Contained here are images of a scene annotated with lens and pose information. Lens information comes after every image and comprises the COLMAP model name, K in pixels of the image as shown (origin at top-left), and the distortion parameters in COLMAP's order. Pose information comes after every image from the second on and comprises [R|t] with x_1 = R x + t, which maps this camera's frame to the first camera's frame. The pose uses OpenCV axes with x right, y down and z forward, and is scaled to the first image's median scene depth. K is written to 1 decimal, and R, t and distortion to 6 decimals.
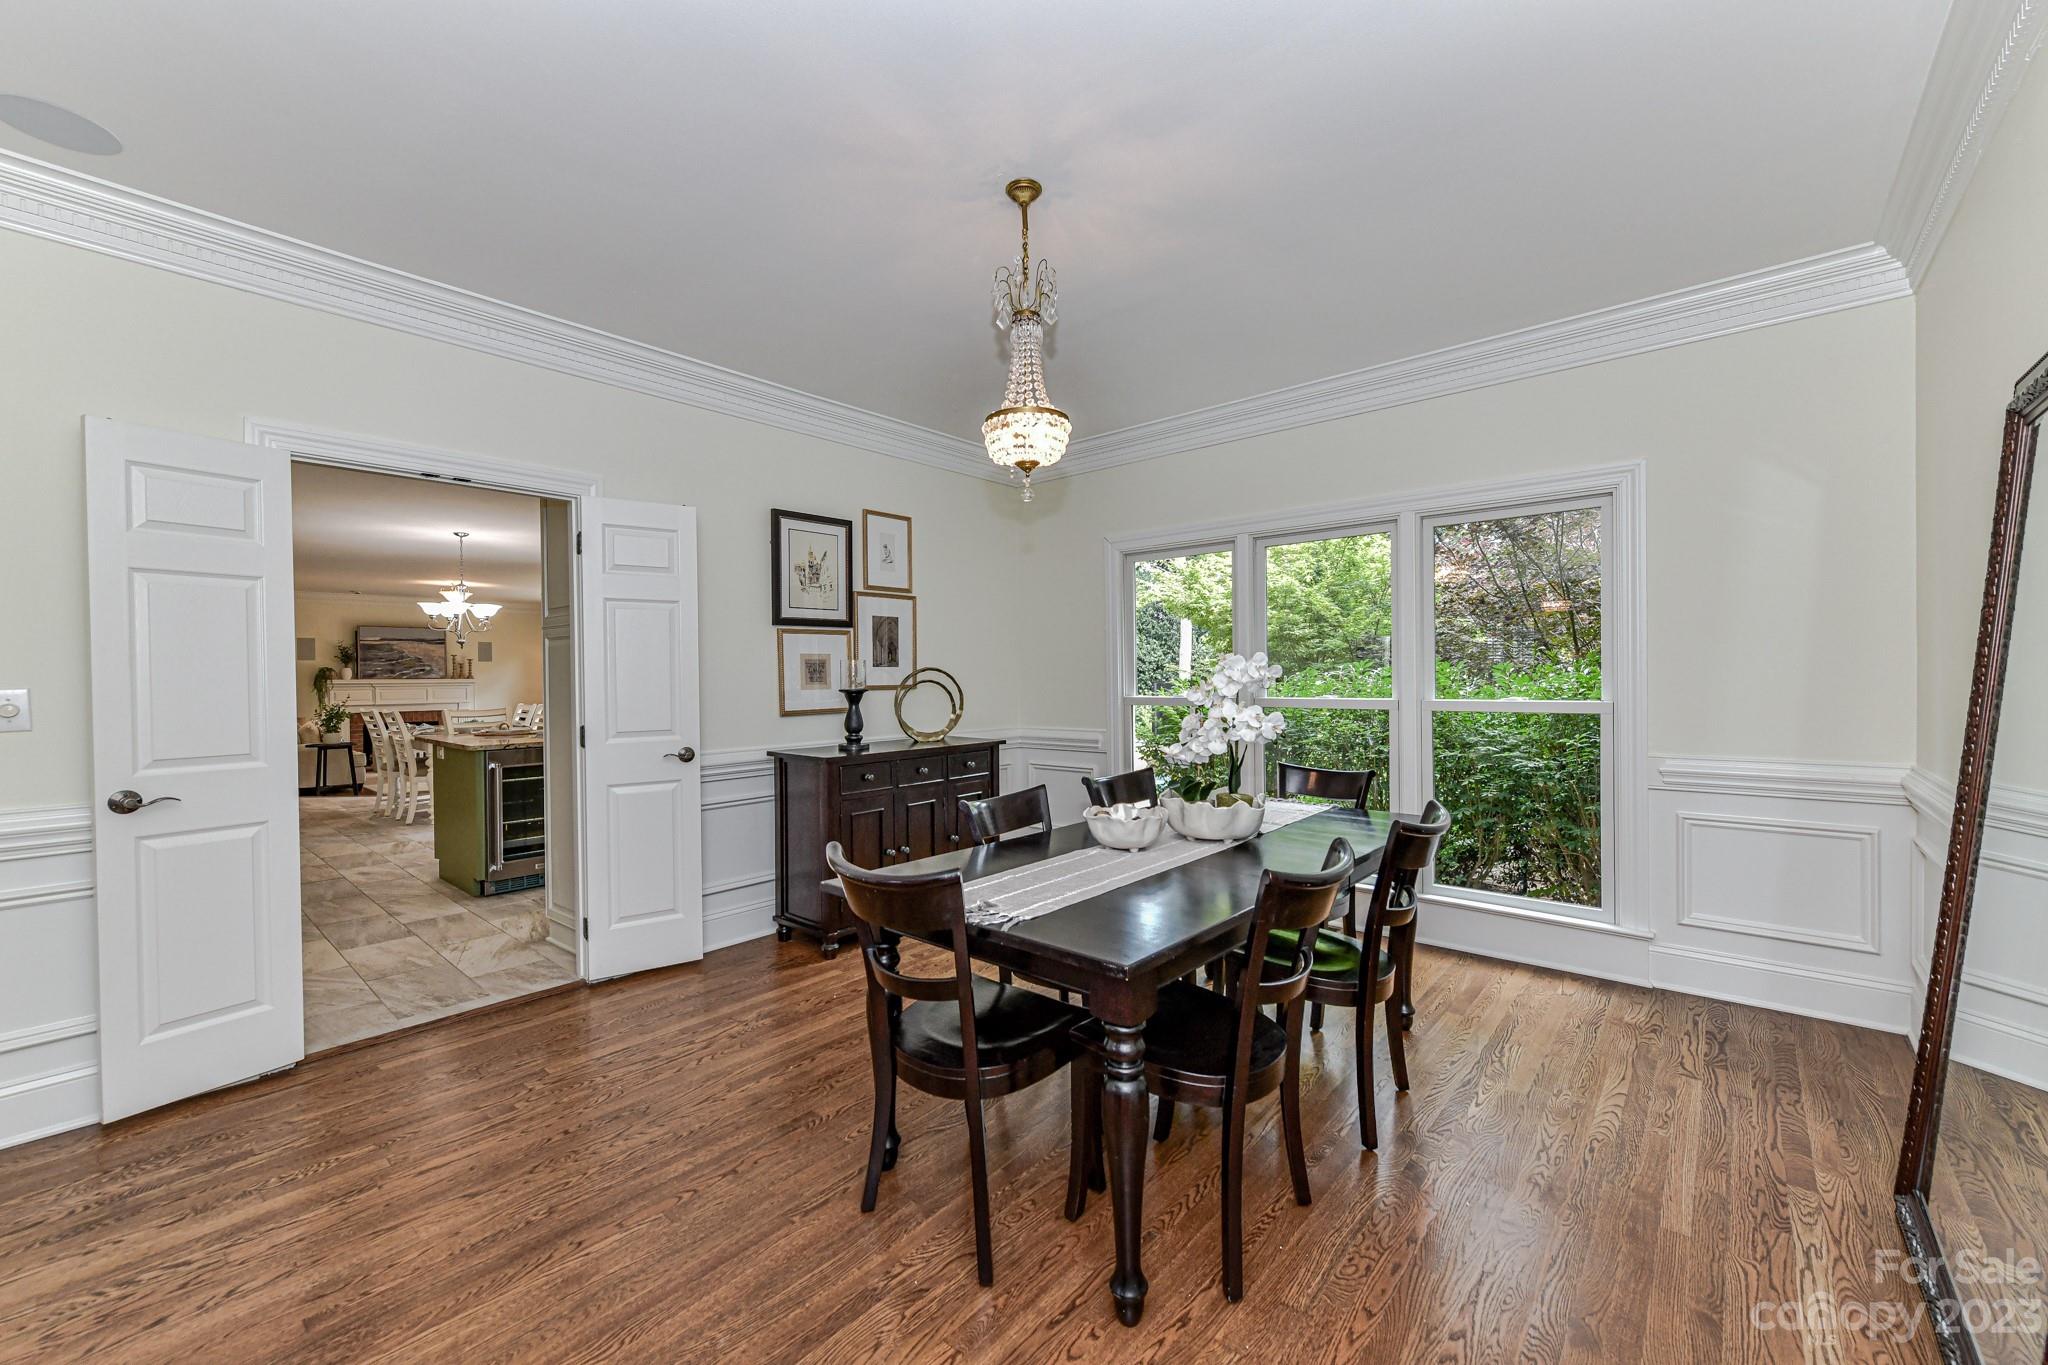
lens RADIAL K [[817.0, 0, 1025.5], [0, 817.0, 672.7], [0, 0, 1]] dist [0.001006, 0.000033]
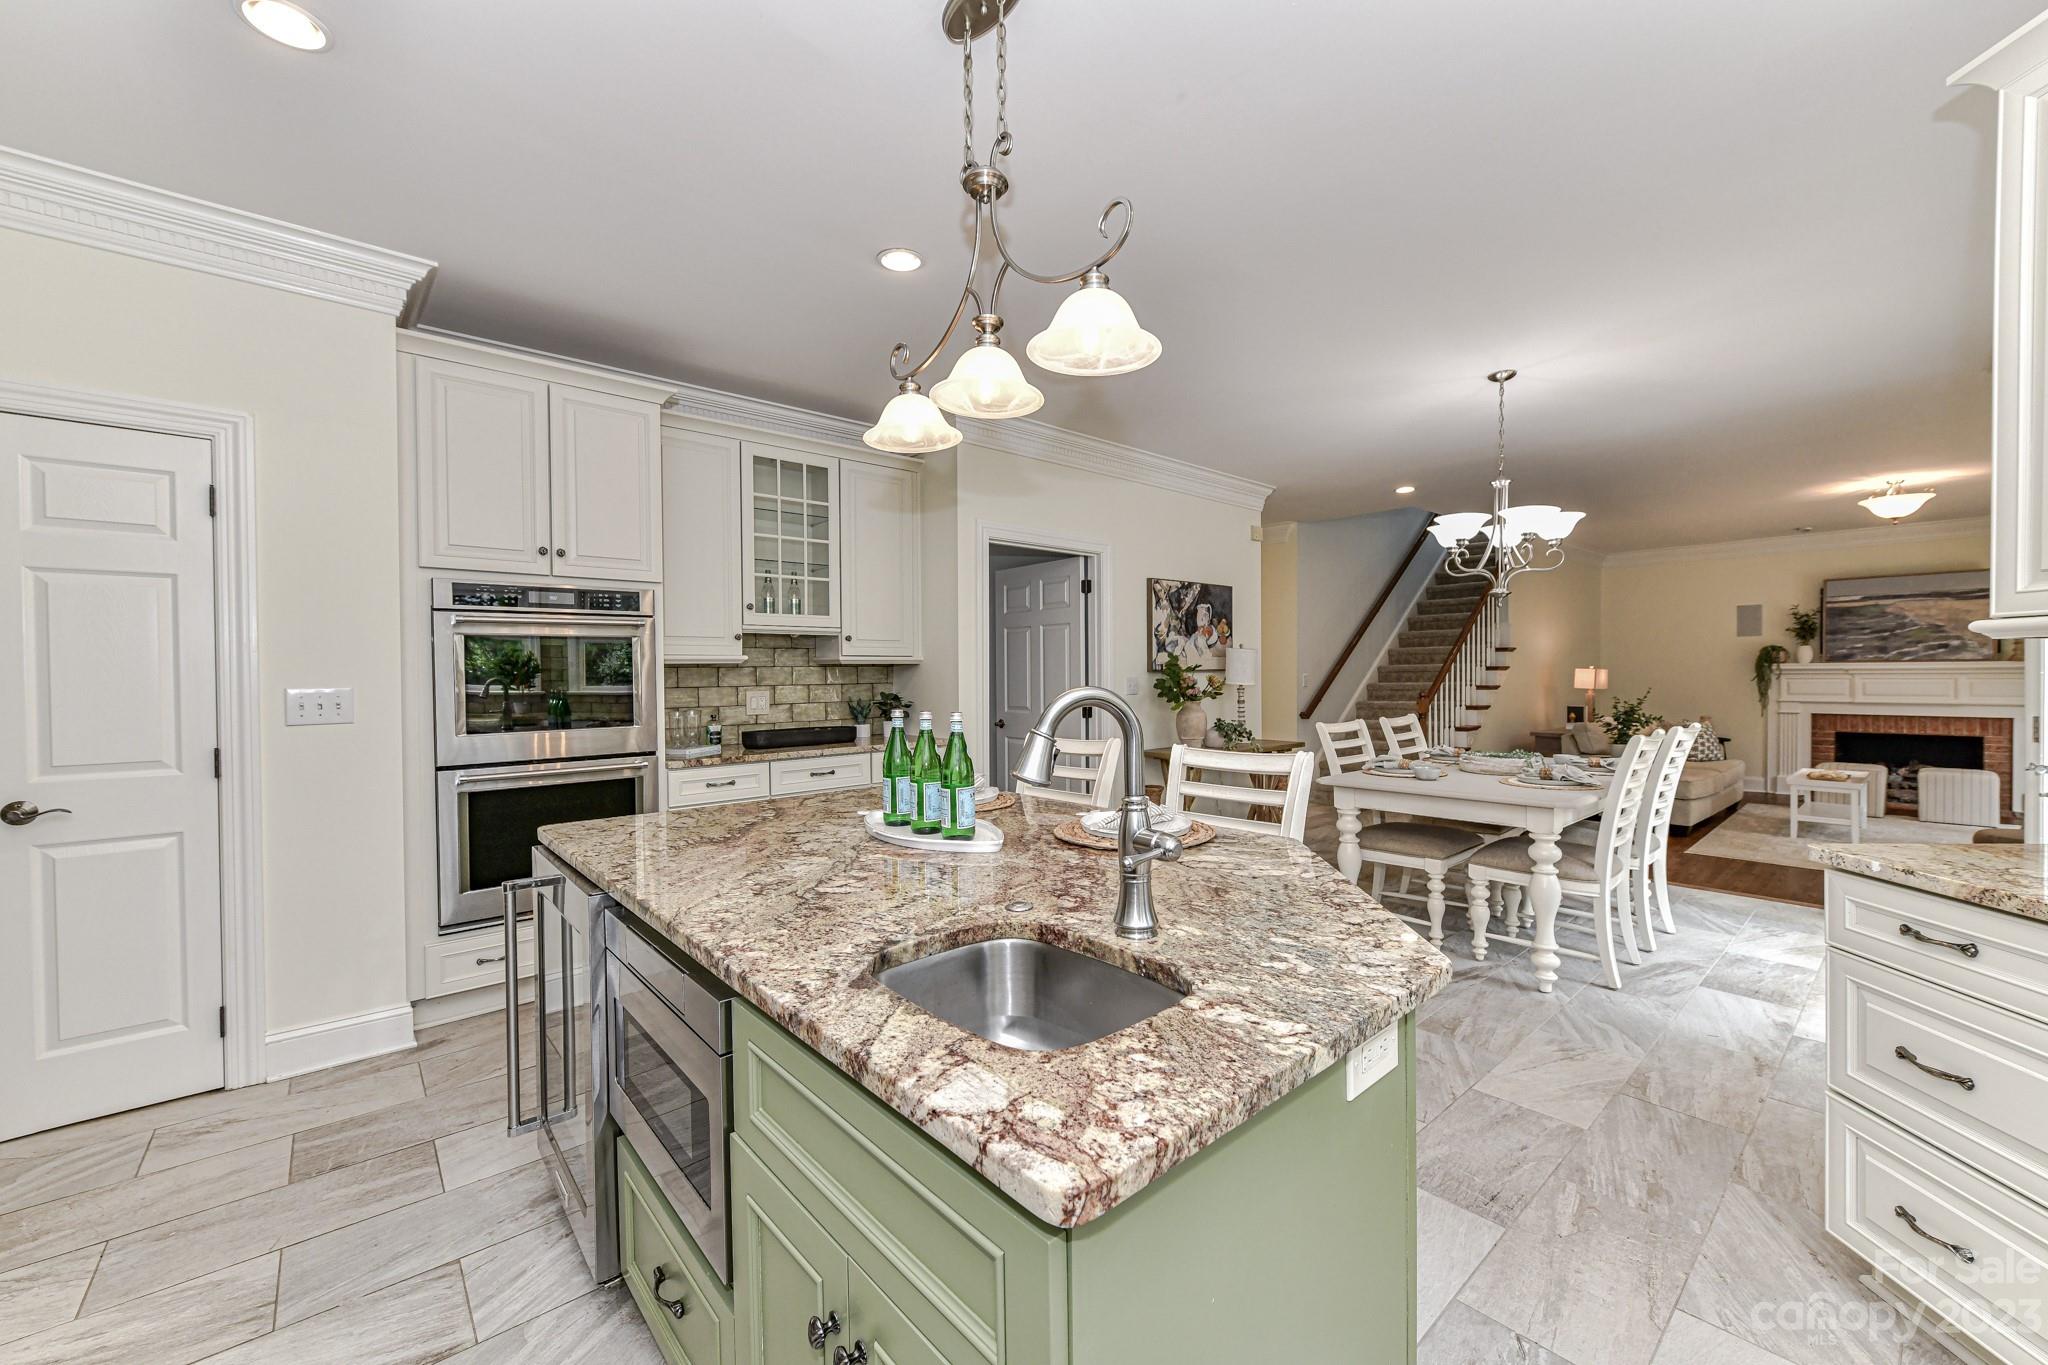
lens RADIAL K [[817.0, 0, 1025.5], [0, 817.0, 672.7], [0, 0, 1]] dist [0.001006, 0.000033]
pose [[-0.139563, 0.016983, -0.990067, -0.041598], [0.010040, 0.999826, 0.015735, 0.000075], [0.990162, -0.007745, -0.139710, 0.439710]]
